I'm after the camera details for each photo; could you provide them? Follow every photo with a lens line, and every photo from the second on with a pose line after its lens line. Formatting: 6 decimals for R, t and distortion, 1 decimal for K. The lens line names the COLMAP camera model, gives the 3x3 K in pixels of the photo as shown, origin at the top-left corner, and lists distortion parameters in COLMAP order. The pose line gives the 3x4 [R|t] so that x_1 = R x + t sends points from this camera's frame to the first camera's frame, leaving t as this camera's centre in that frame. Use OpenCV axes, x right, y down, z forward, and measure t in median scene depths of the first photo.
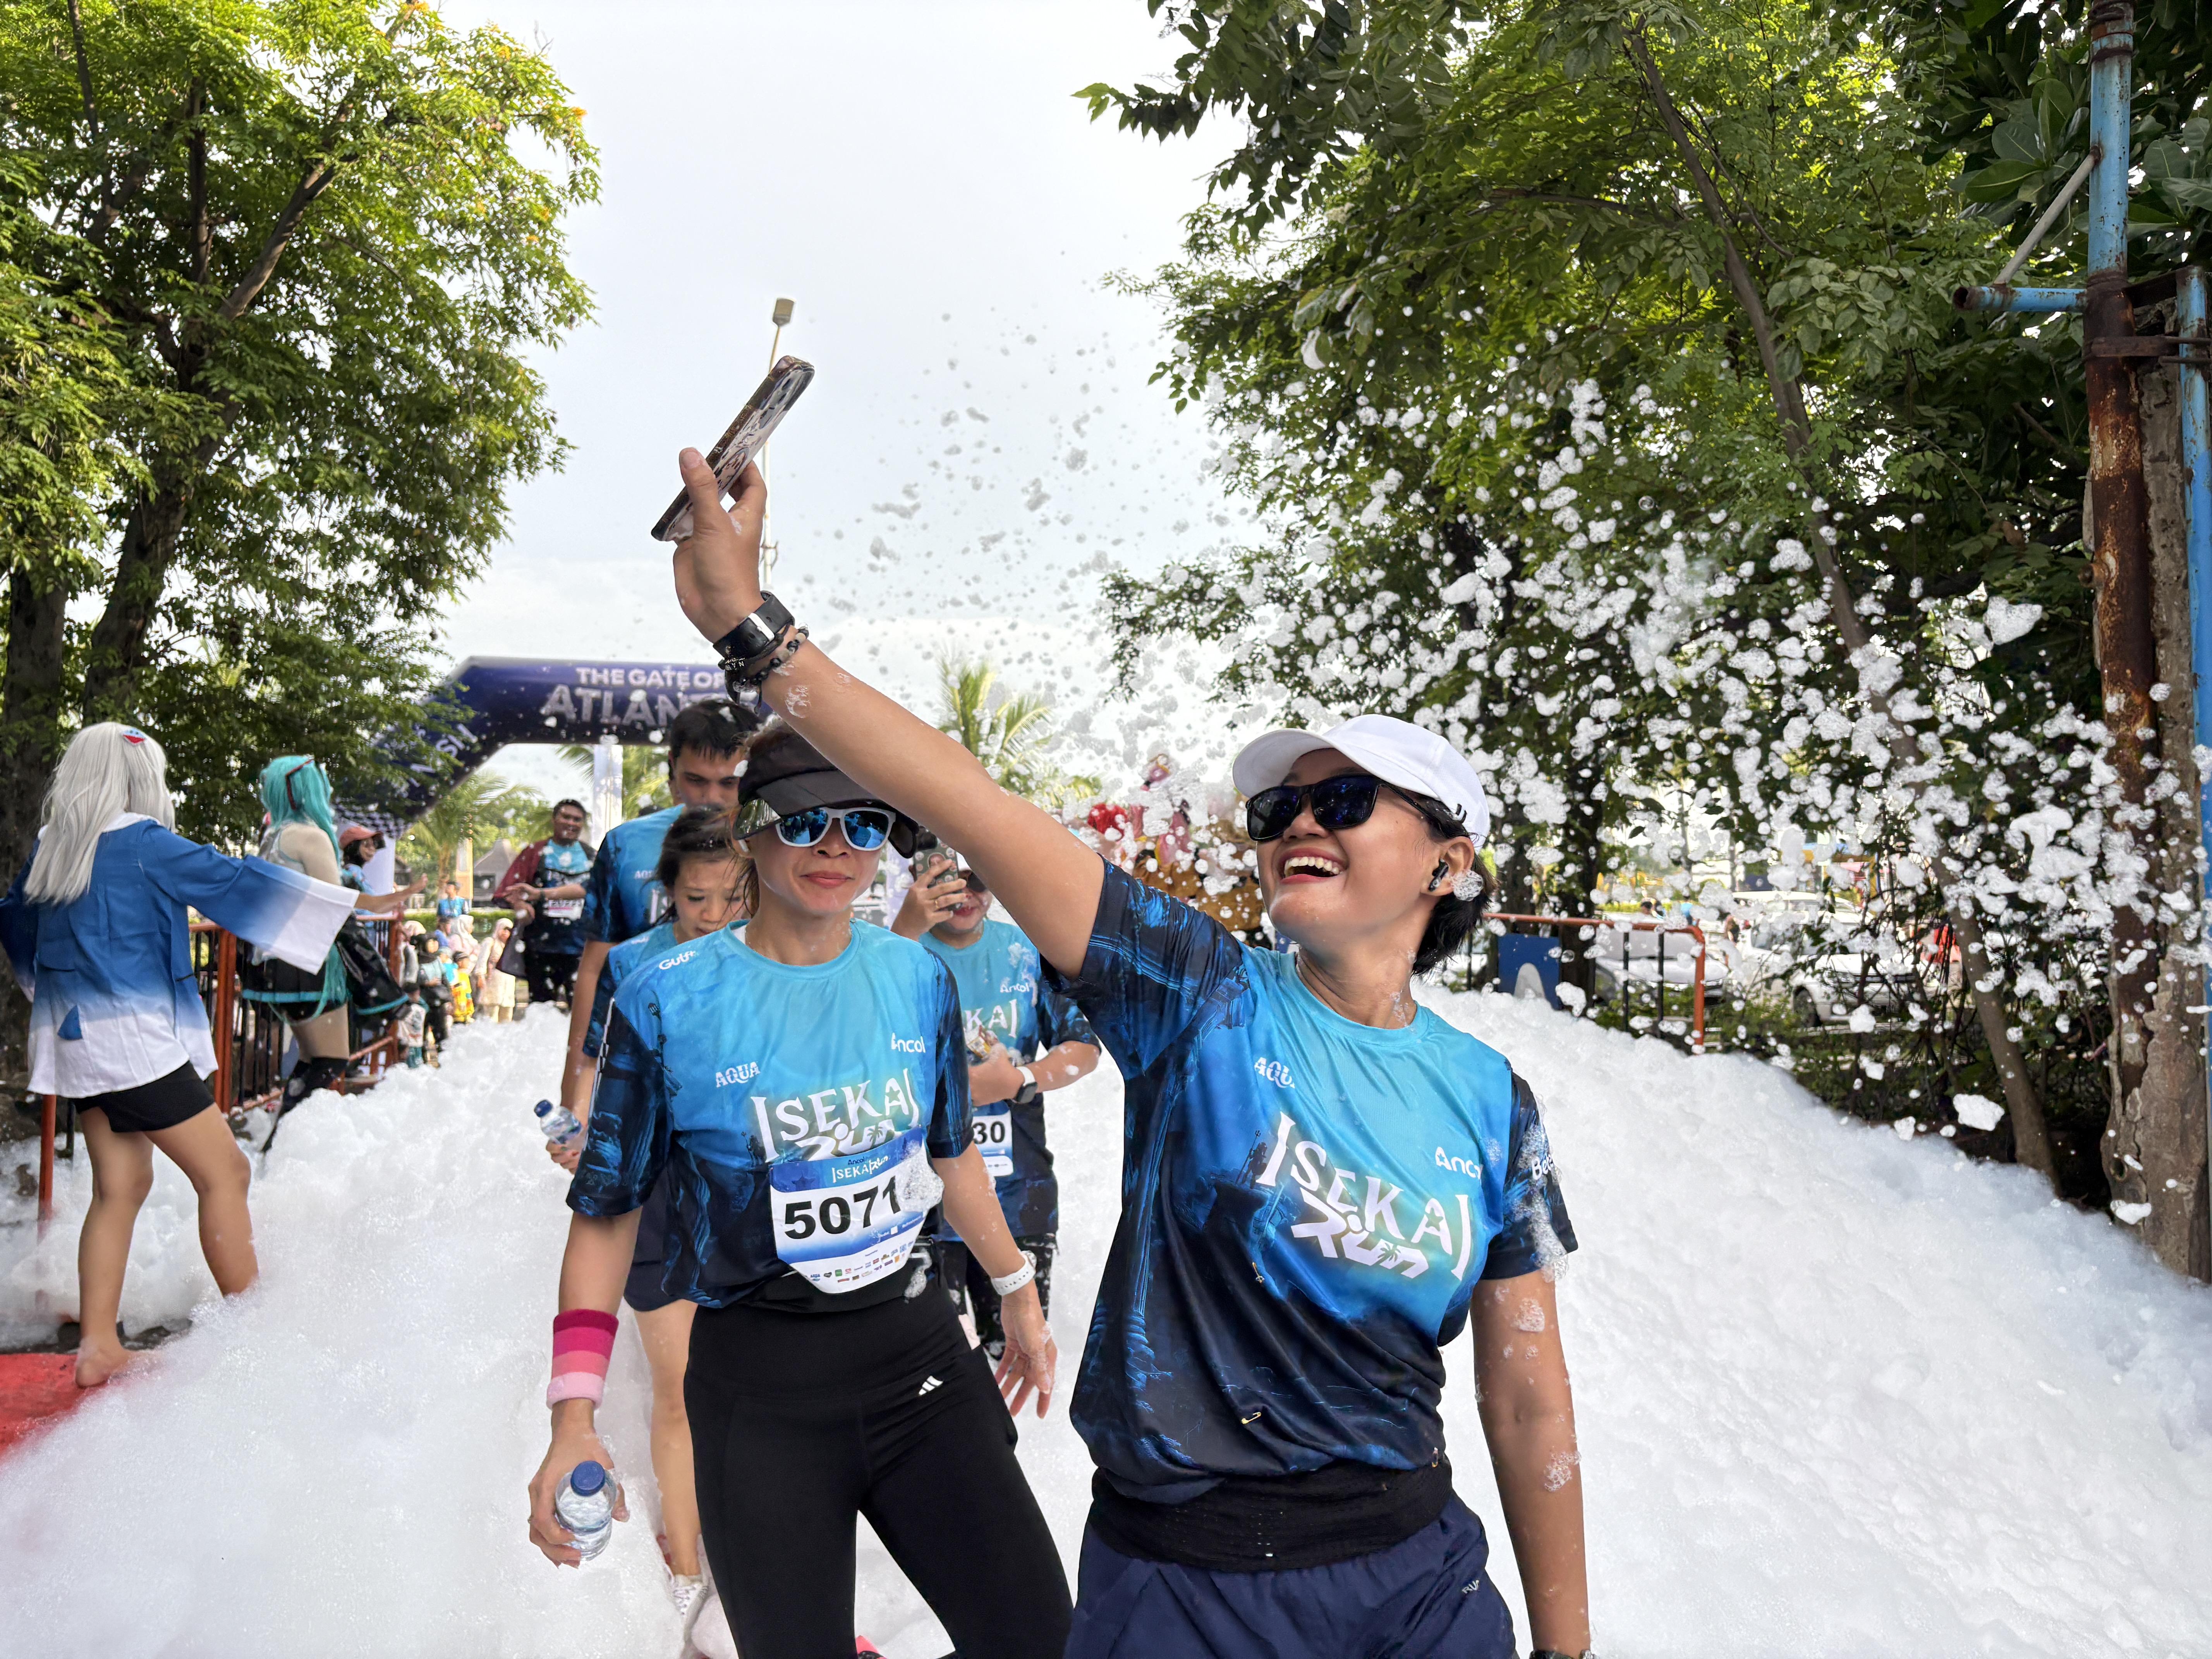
lens RADIAL K [[1692.4, 0, 1102.3], [0, 1692.4, 852.8], [0, 0, 1]] dist [0.041697, -0.037623]
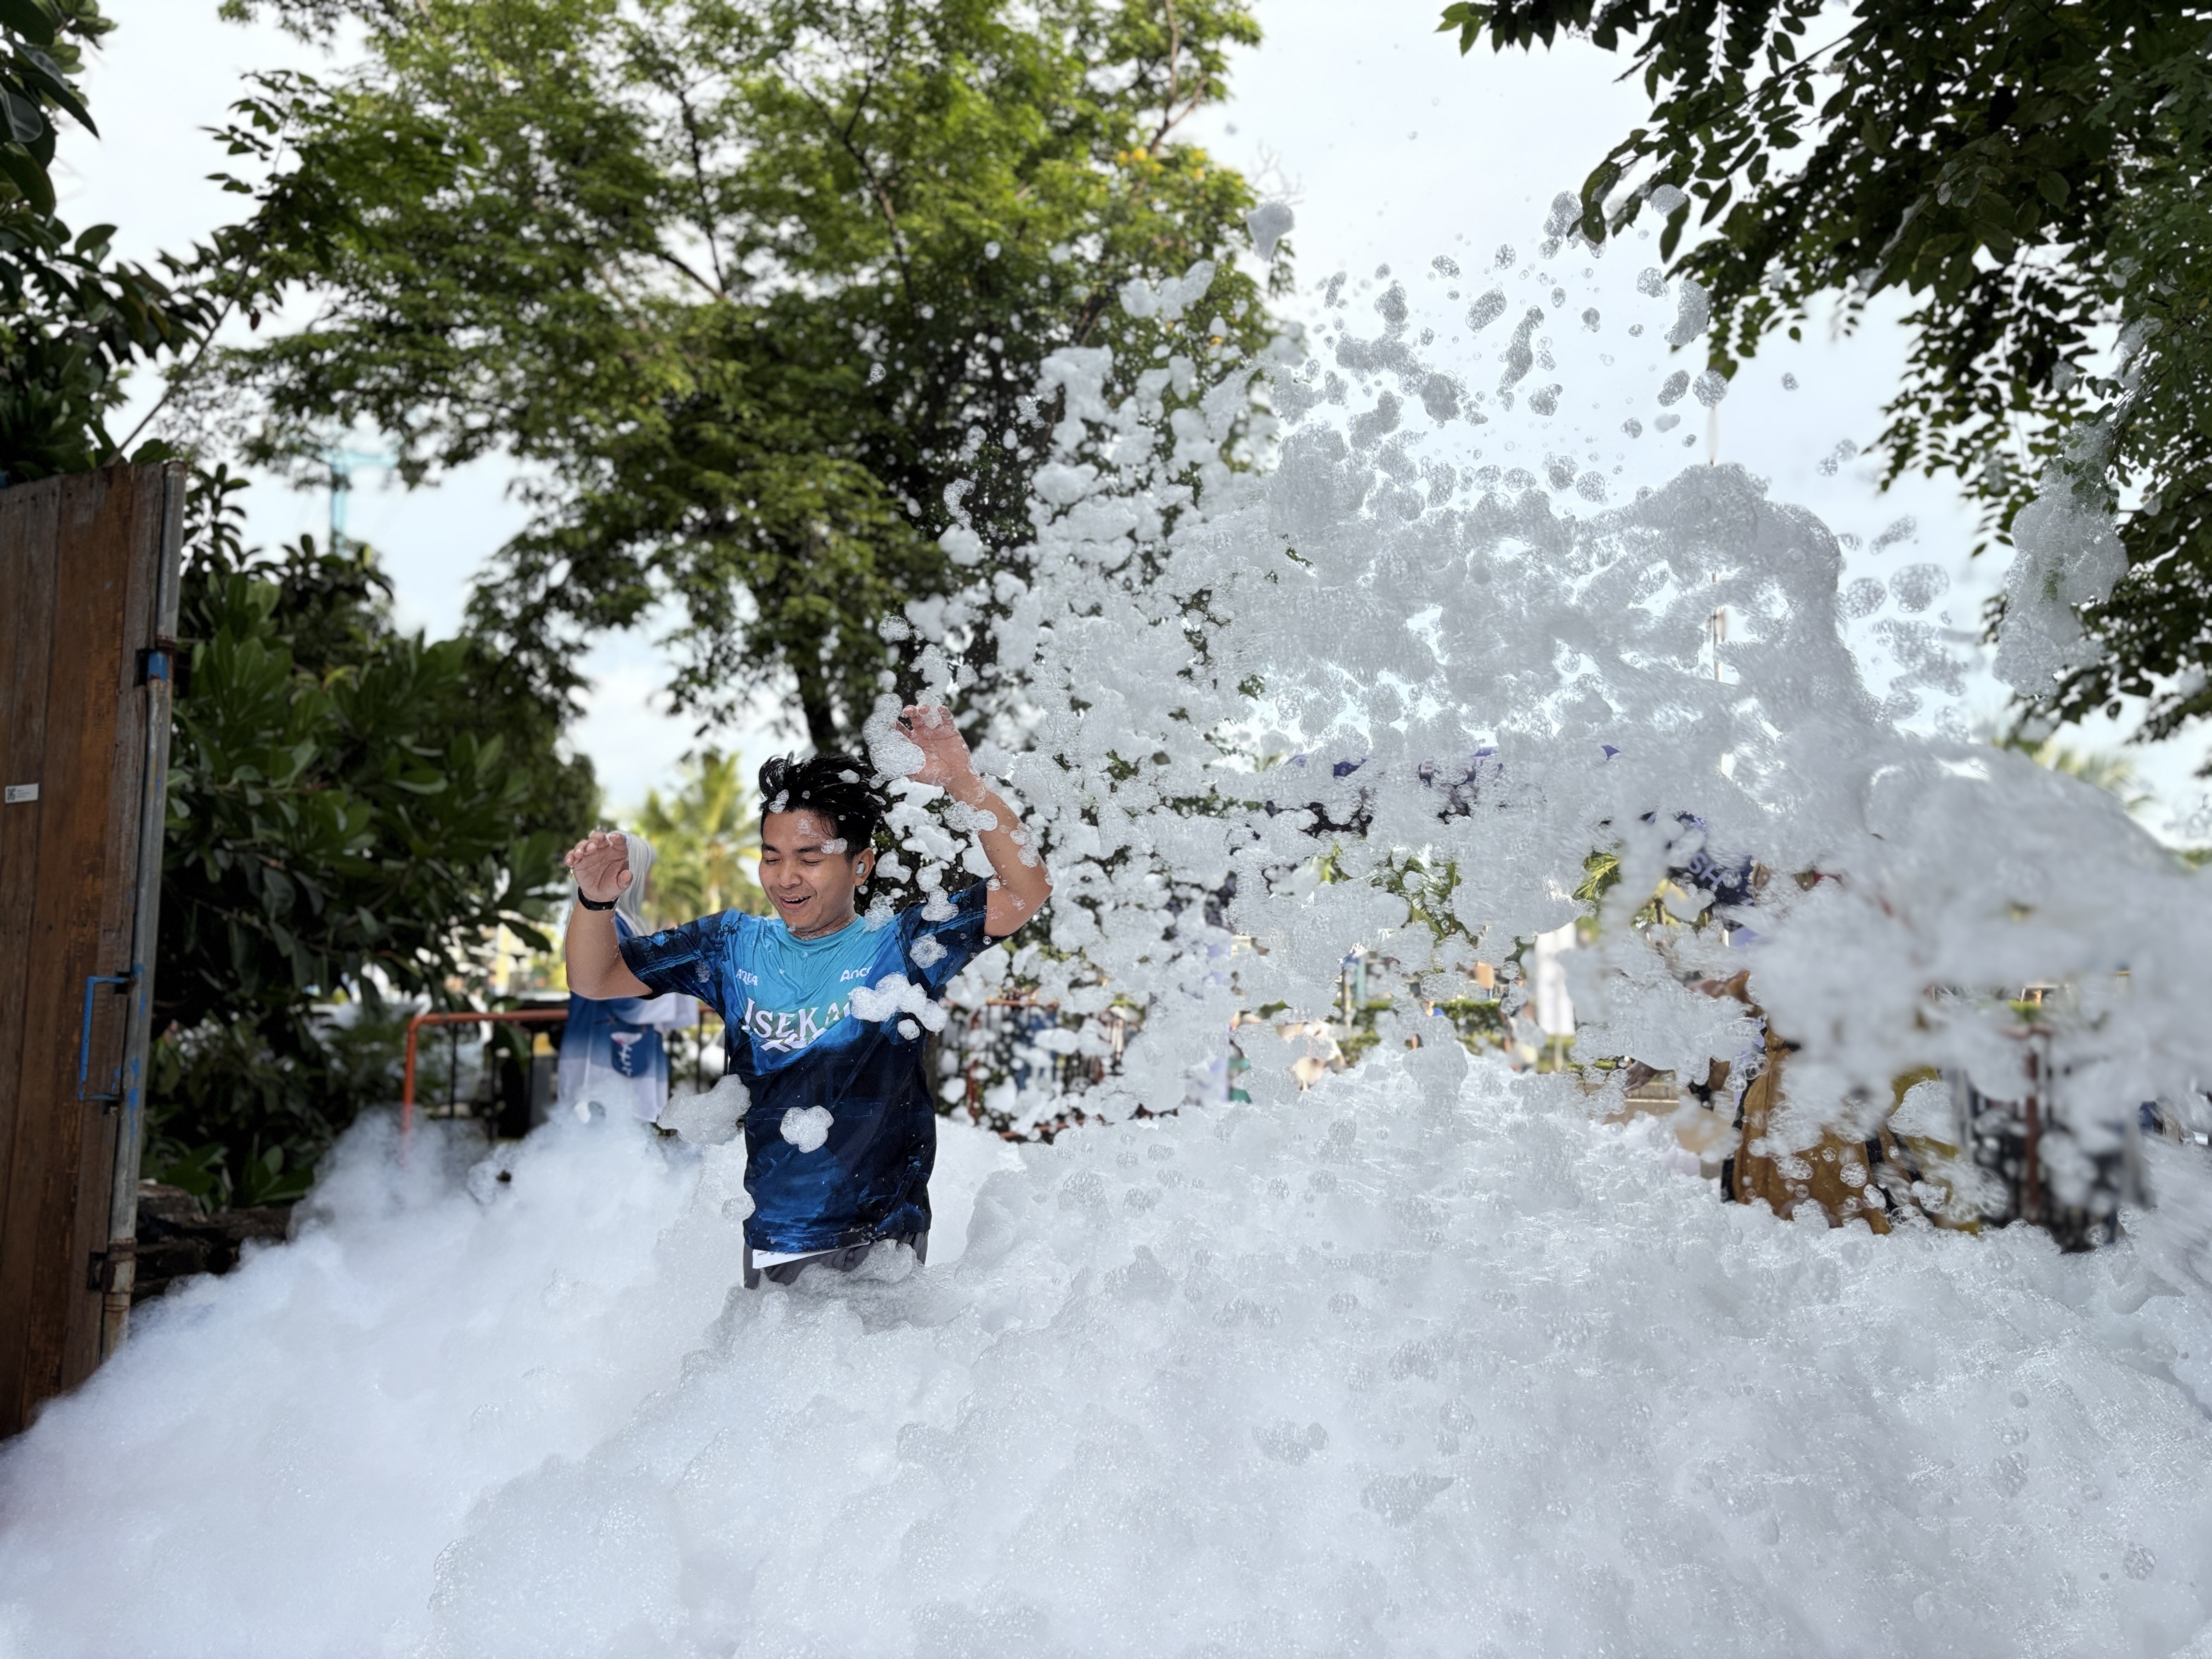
lens RADIAL K [[1696.0, 0, 1110.5], [0, 1696.0, 830.4], [0, 0, 1]] dist [-0.005660, -0.006829]
pose [[0.812809, -0.053121, -0.580104, 0.127338], [0.009547, 0.996915, -0.077911, 0.003626], [0.582452, 0.057789, 0.810808, 0.104481]]
